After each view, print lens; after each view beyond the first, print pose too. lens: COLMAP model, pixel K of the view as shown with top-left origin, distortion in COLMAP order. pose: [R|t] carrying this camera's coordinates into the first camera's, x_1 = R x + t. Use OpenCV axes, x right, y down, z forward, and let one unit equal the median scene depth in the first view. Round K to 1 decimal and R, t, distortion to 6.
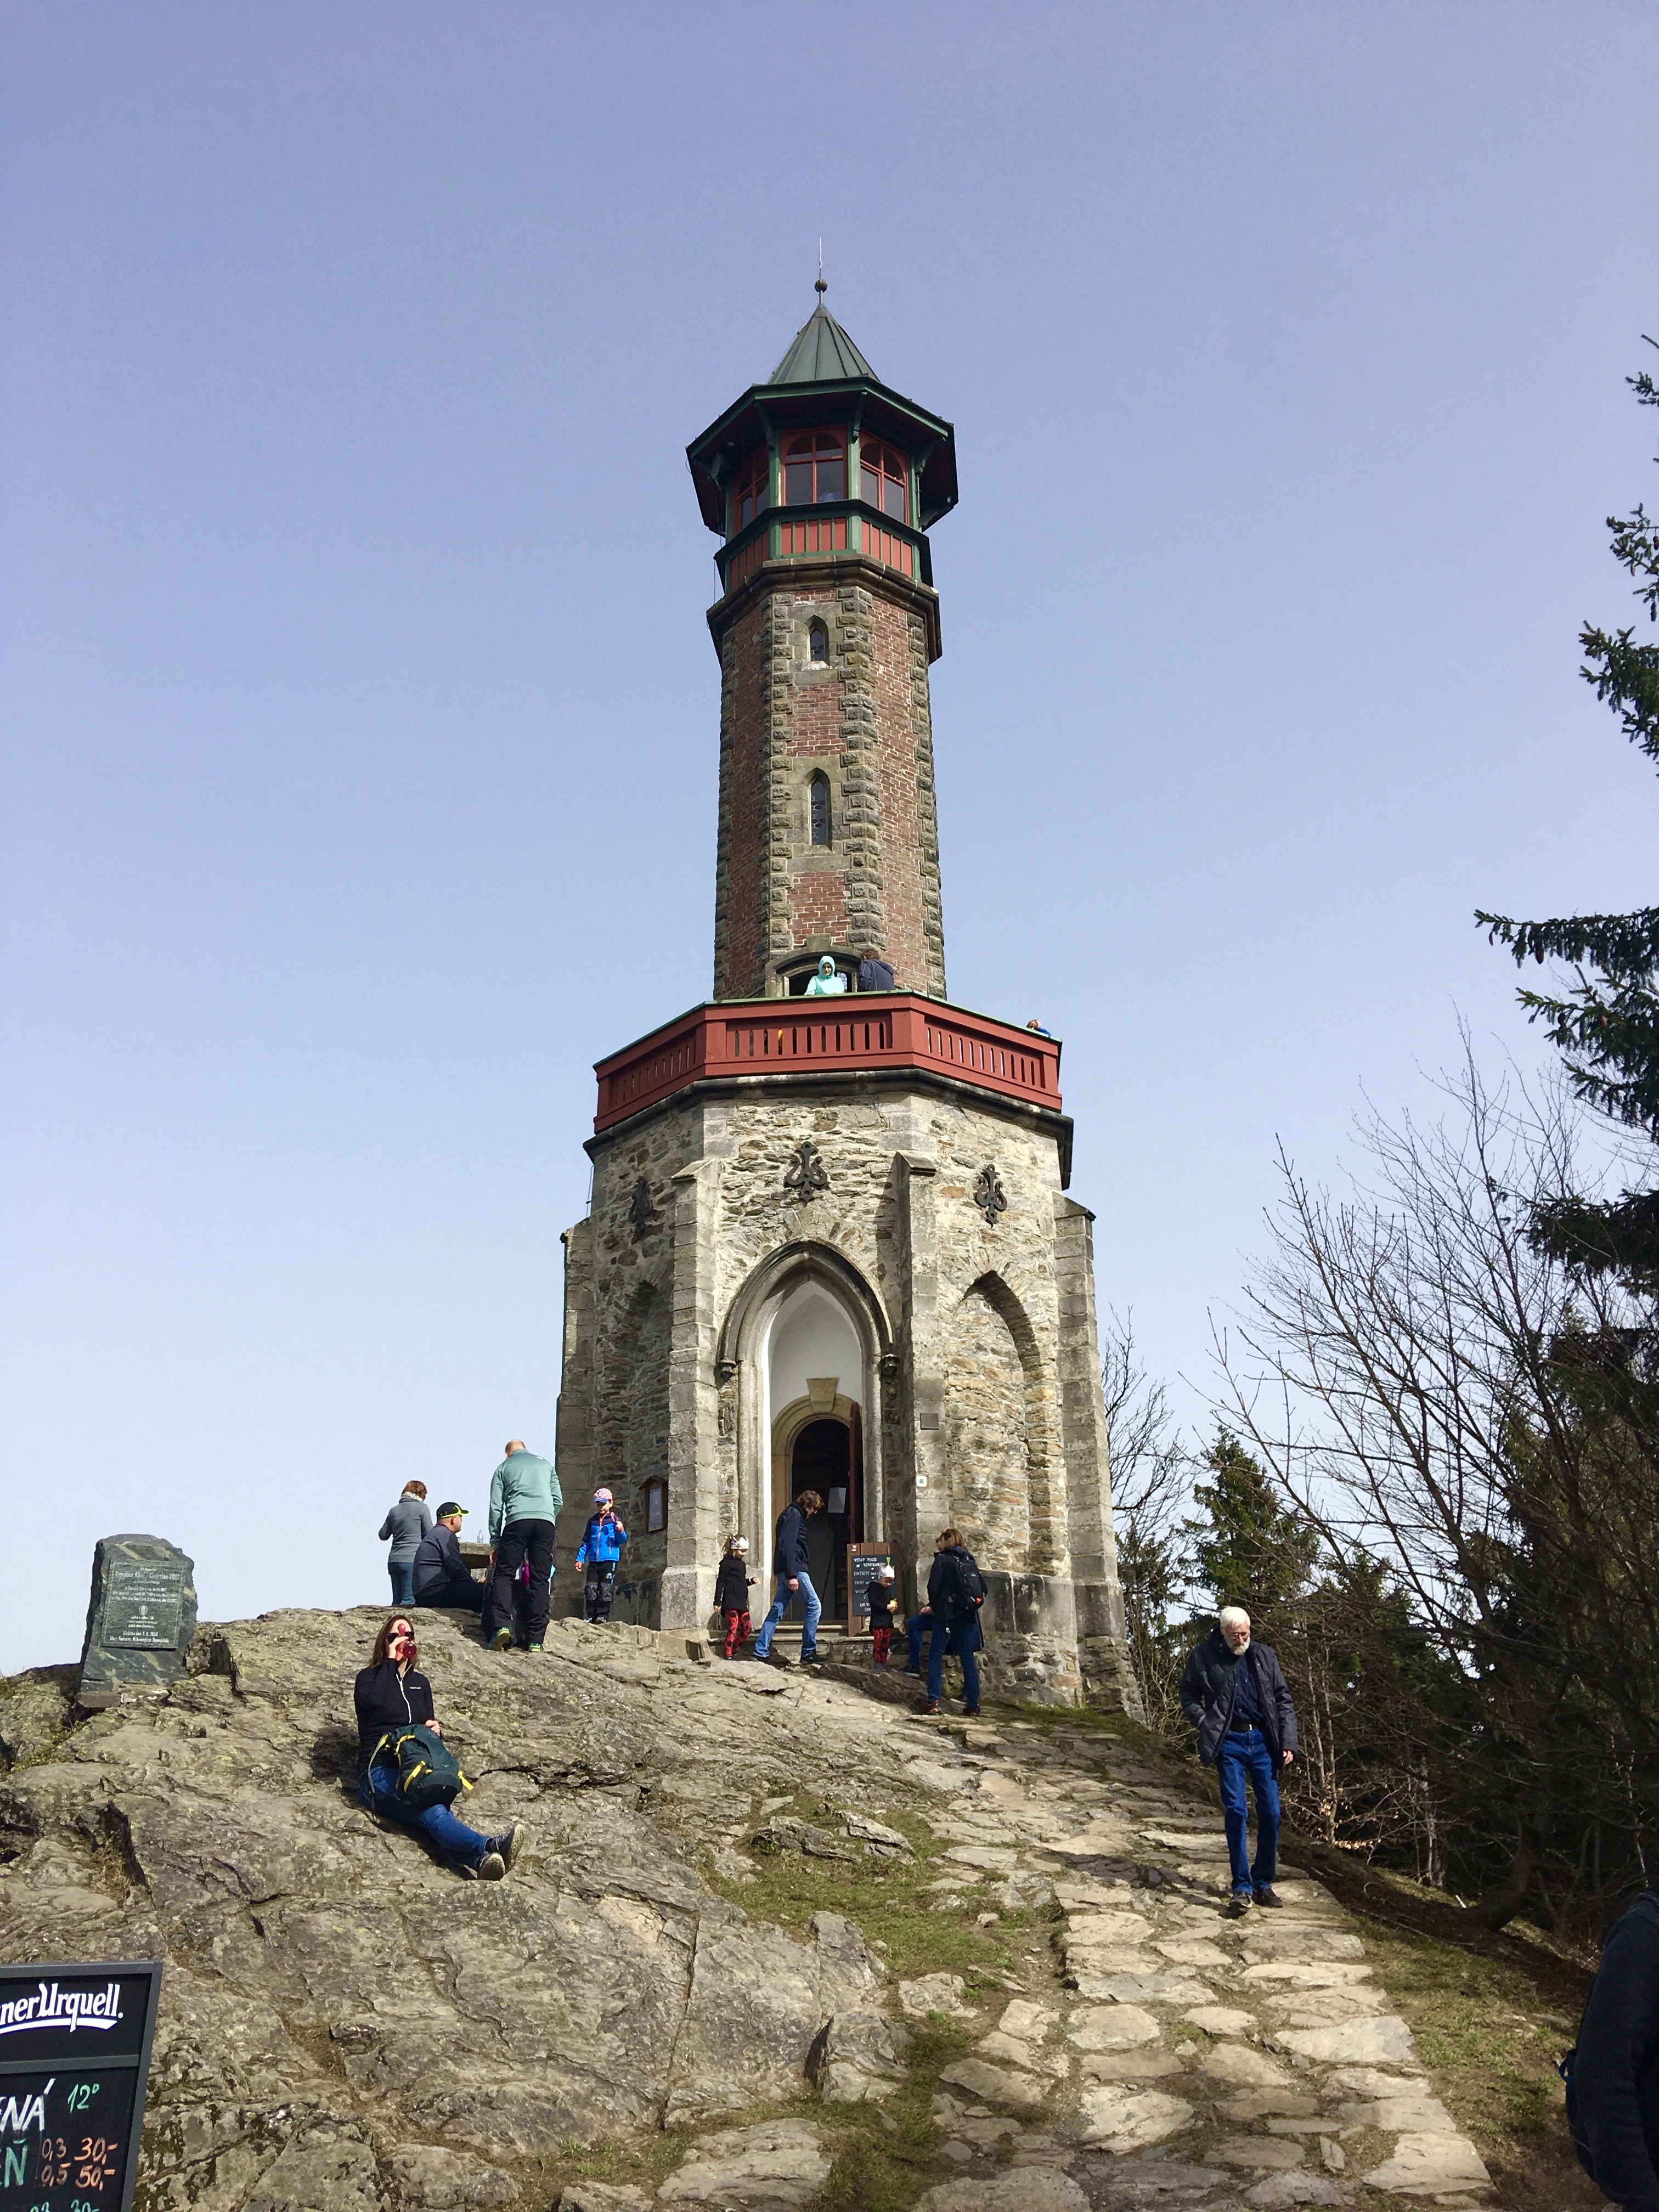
lens RADIAL K [[1857.3, 0, 829.5], [0, 1857.3, 1106.0], [0, 0, 1]] dist [0.072547, 0.003640]
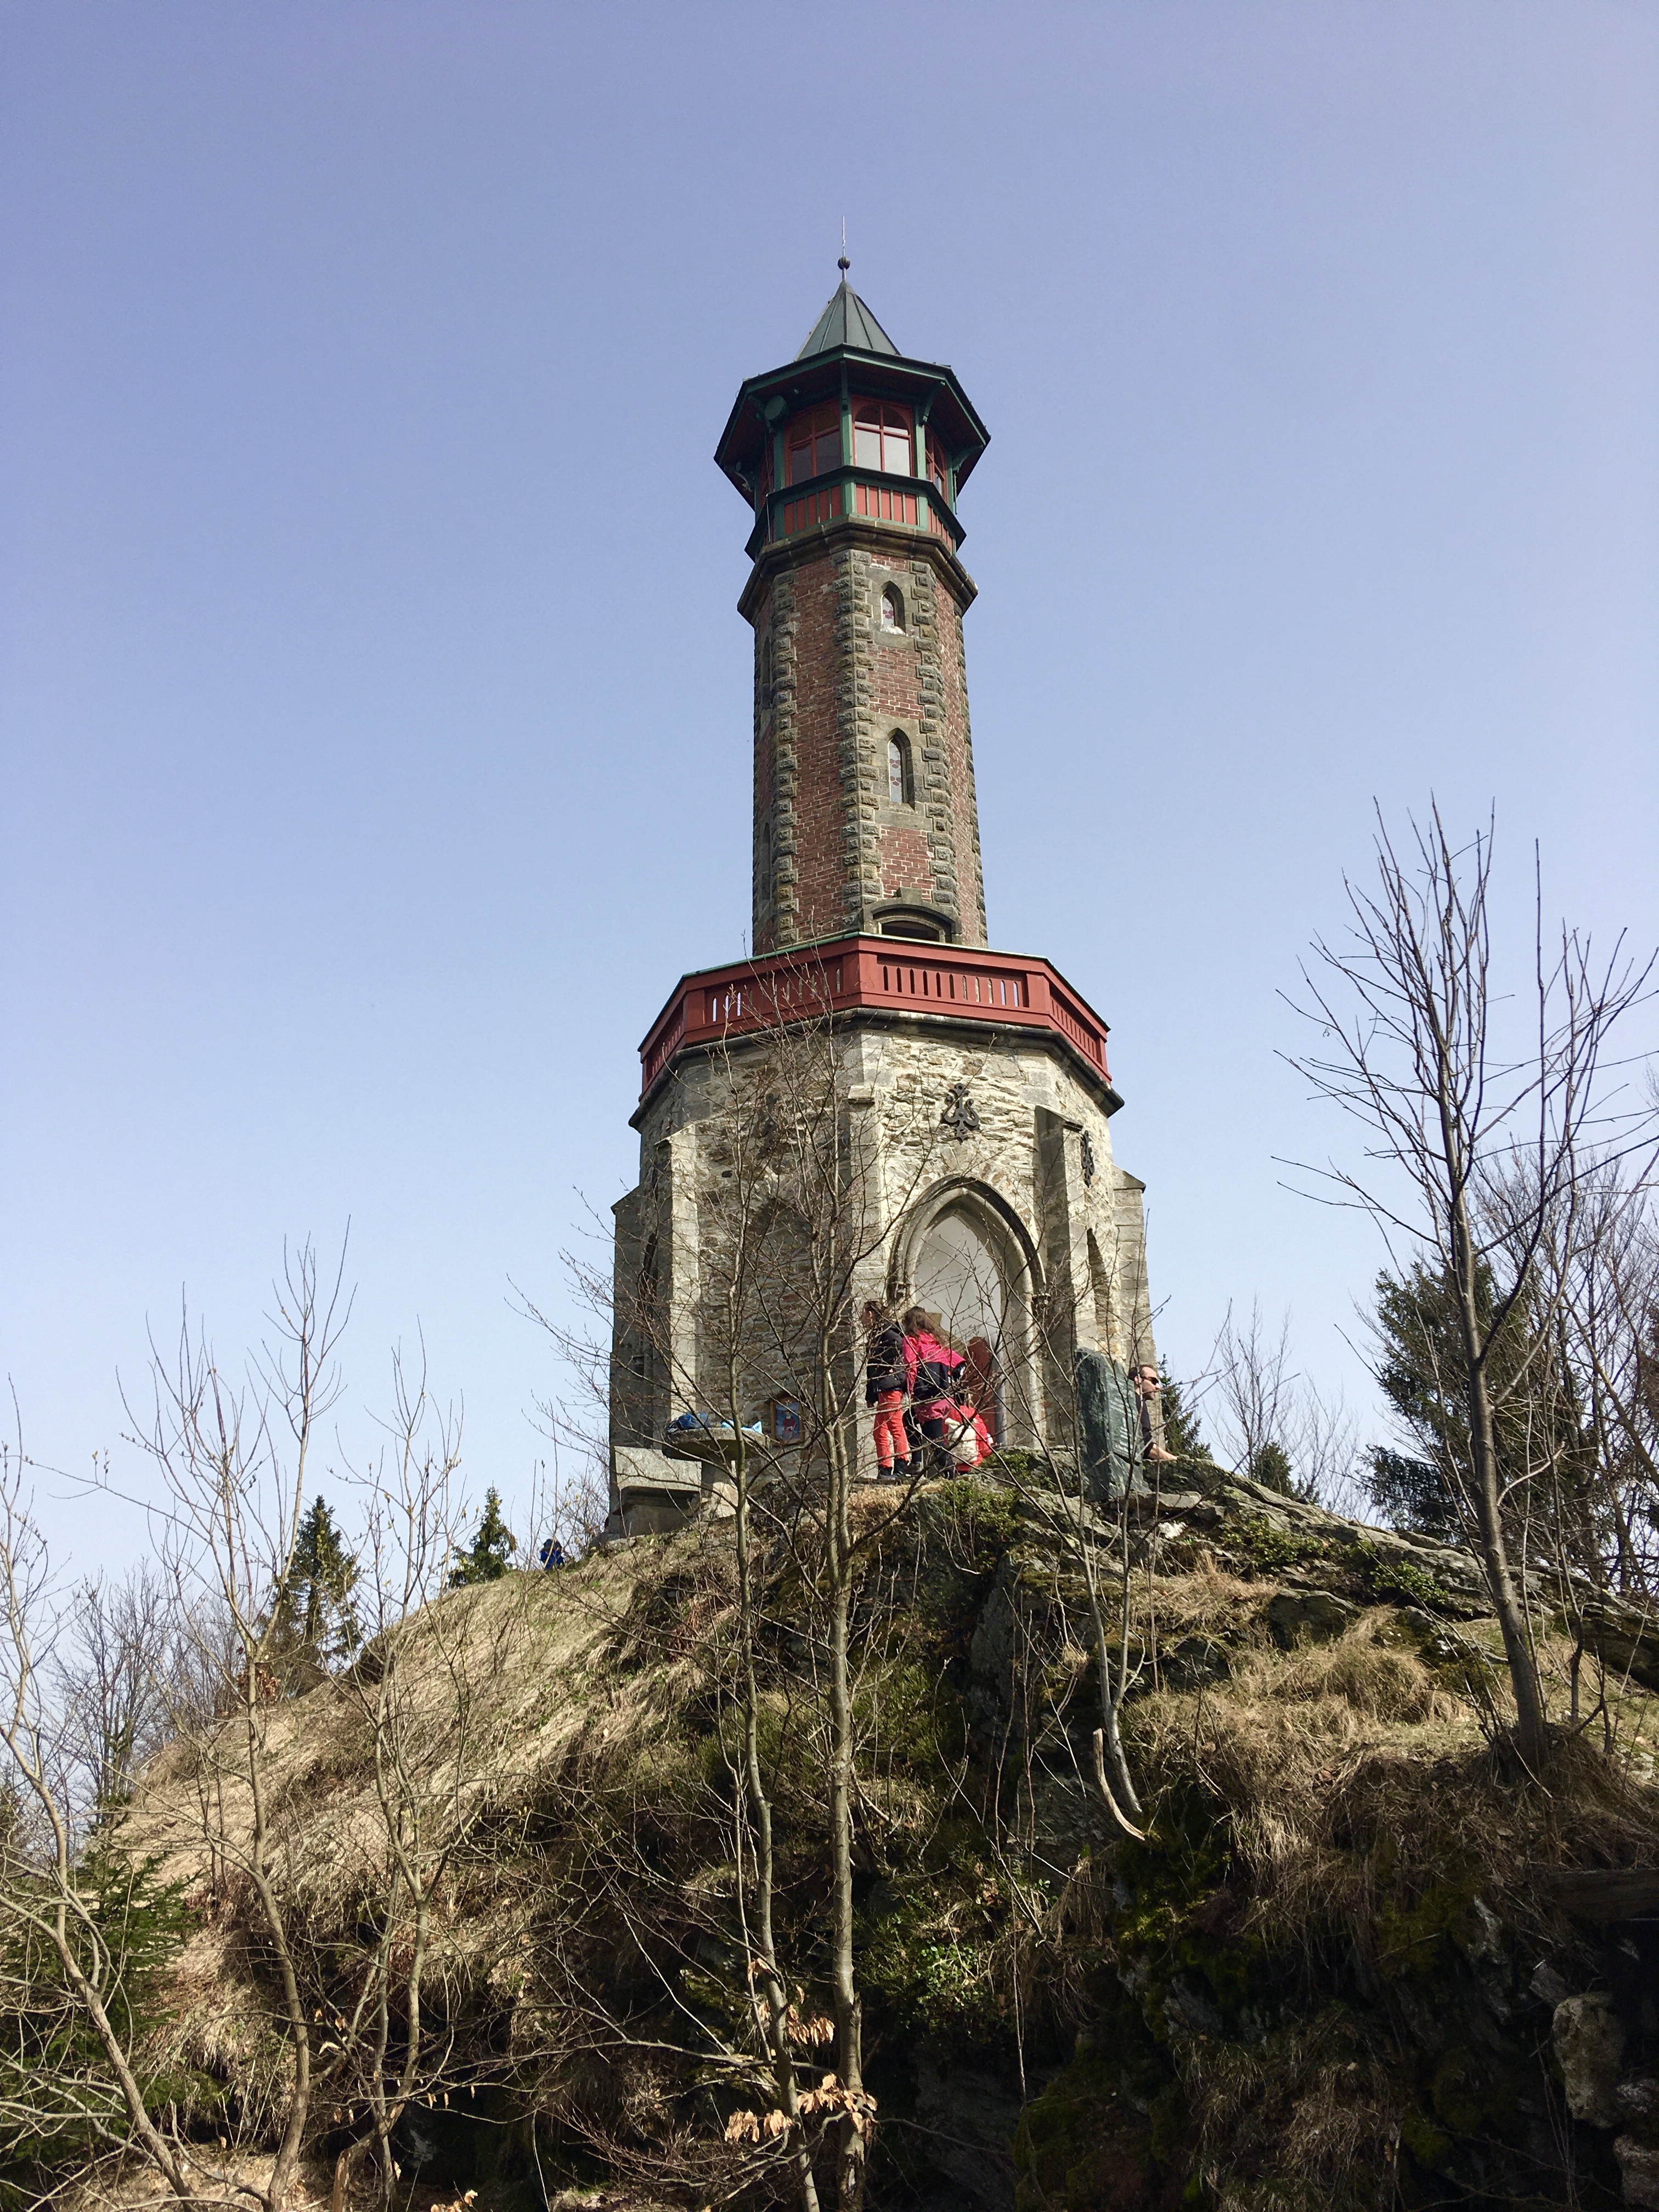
lens RADIAL K [[1857.3, 0, 829.5], [0, 1857.3, 1106.0], [0, 0, 1]] dist [0.072547, 0.003640]
pose [[0.908821, 0.146815, 0.390500, -0.477231], [-0.142037, 0.989001, -0.041266, 0.084311], [-0.392263, -0.017962, 0.919678, 0.074180]]
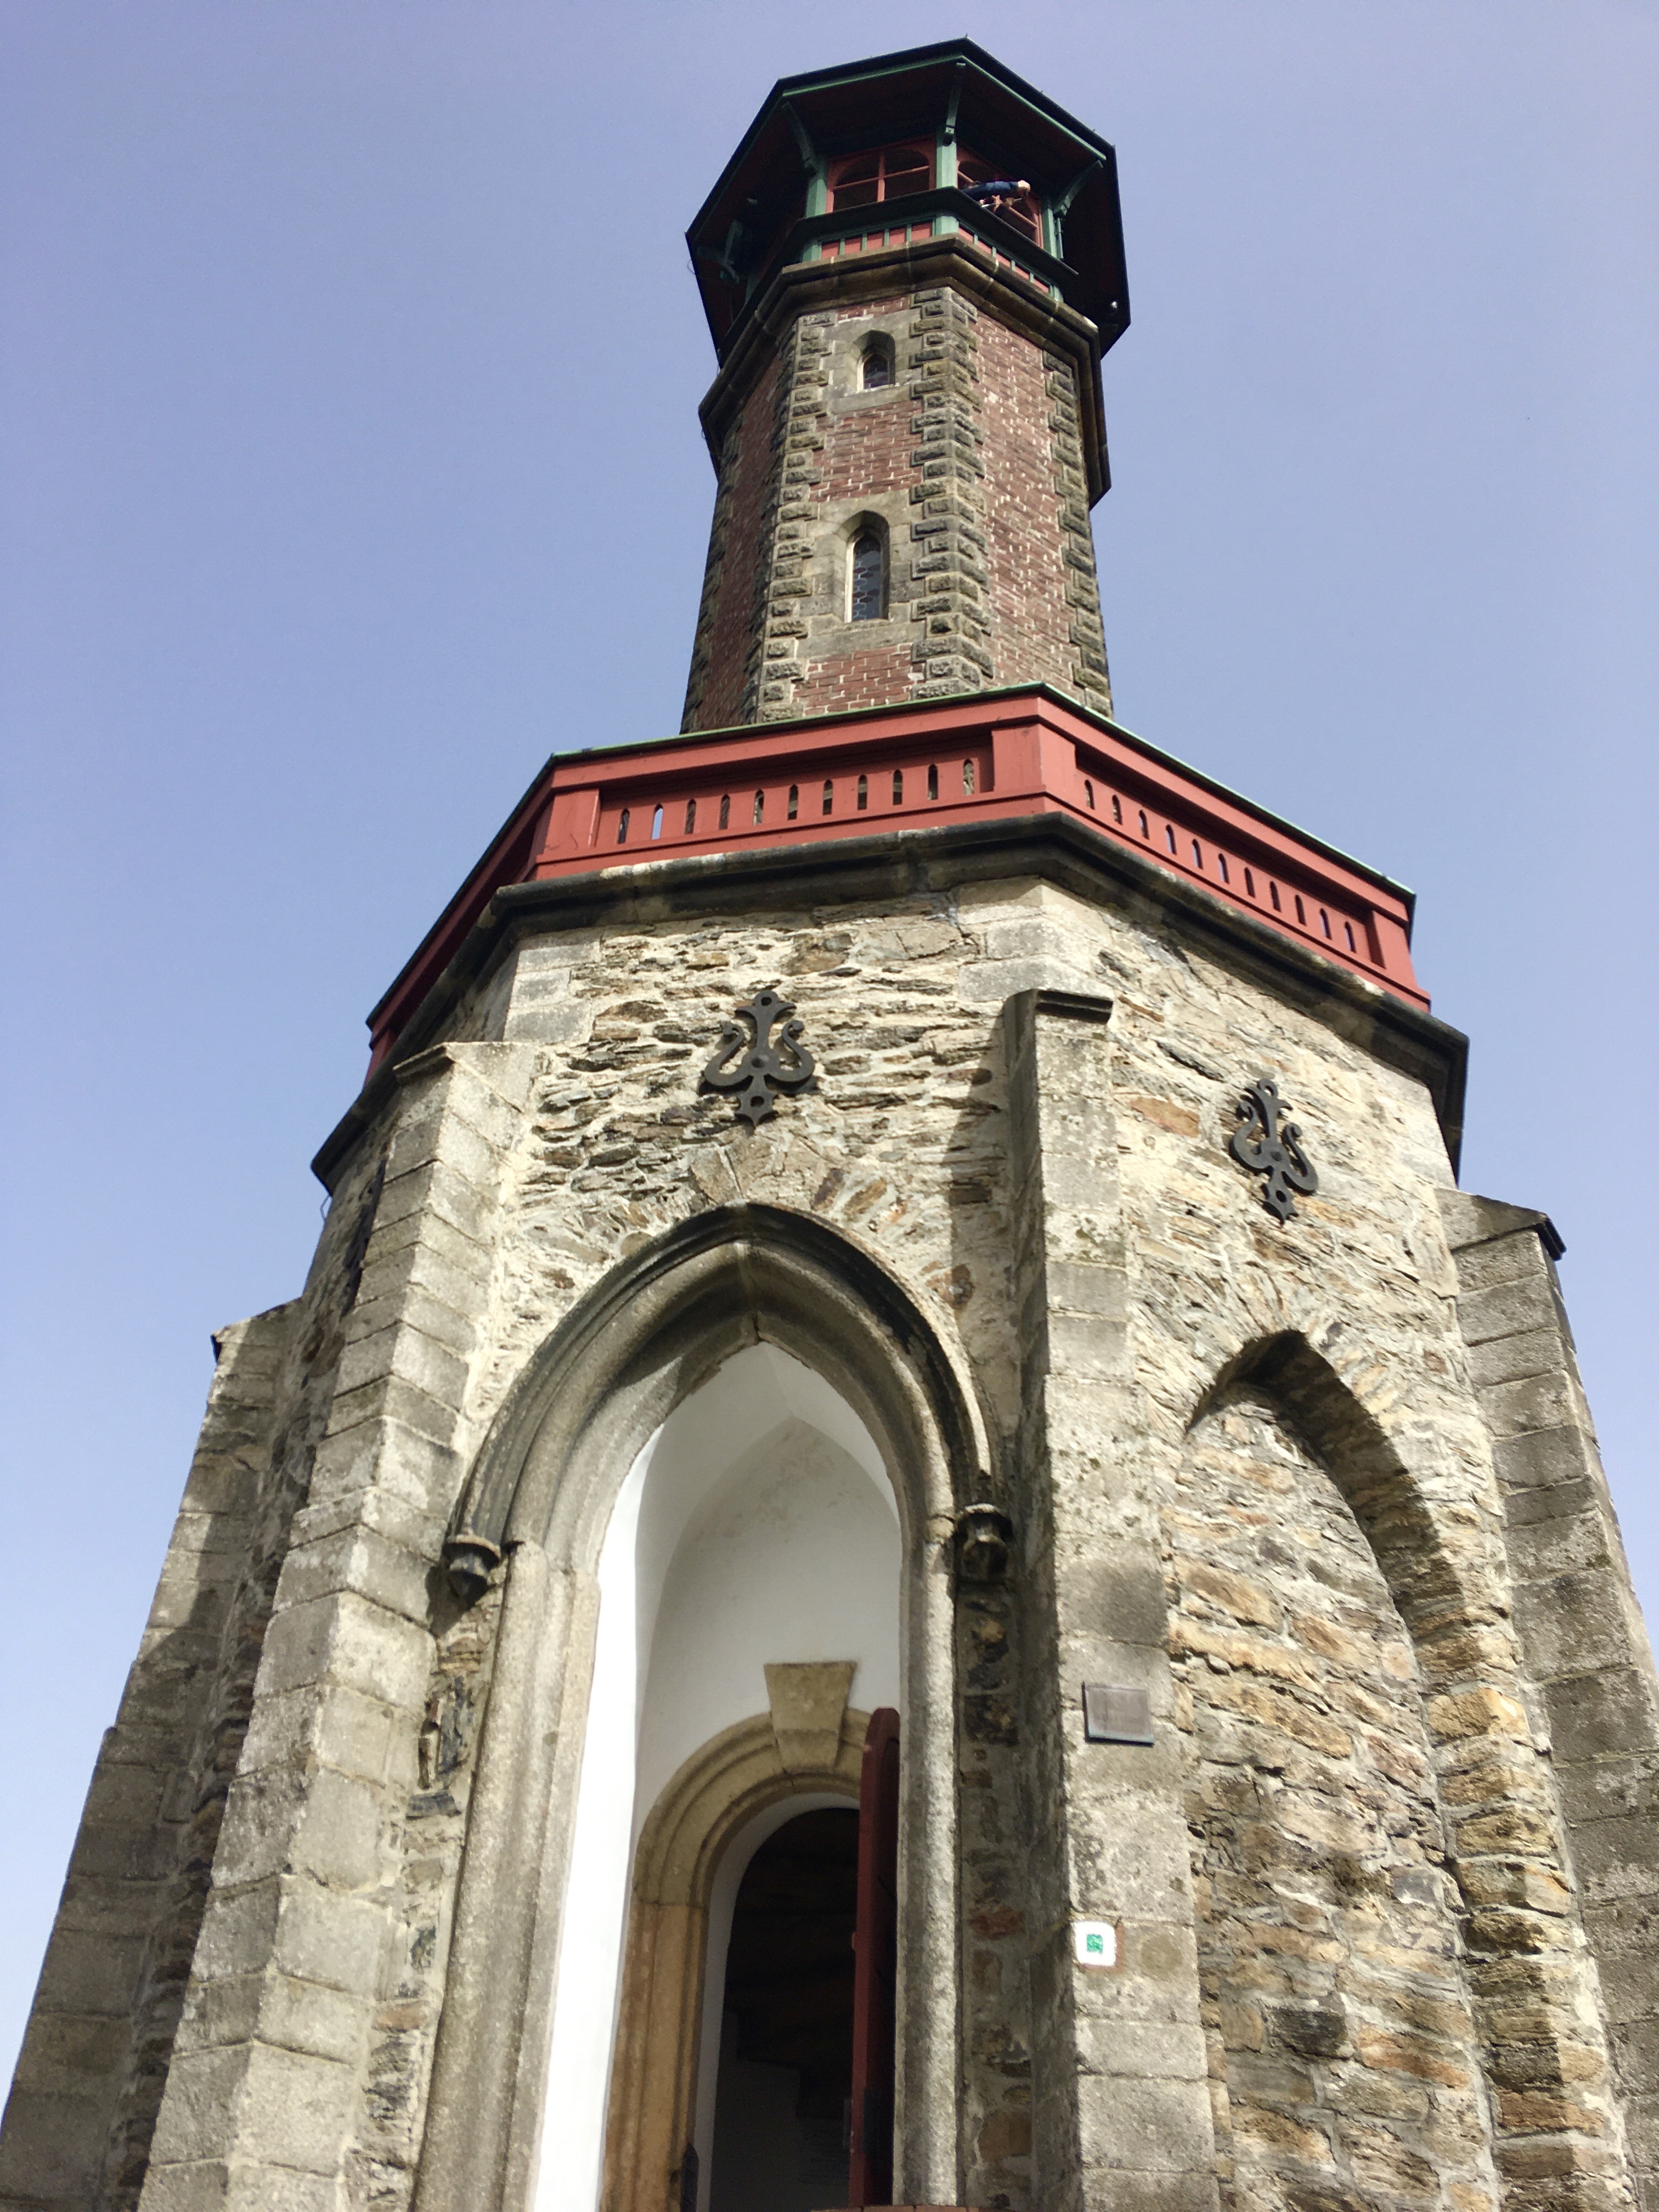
lens RADIAL K [[1845.9, 0, 829.5], [0, 1845.9, 1106.0], [0, 0, 1]] dist [0.132666, -0.198970]
pose [[0.993730, -0.028270, -0.108177, 0.040257], [-0.006464, 0.951365, -0.307999, 0.155710], [0.111622, 0.306767, 0.945217, 0.648073]]
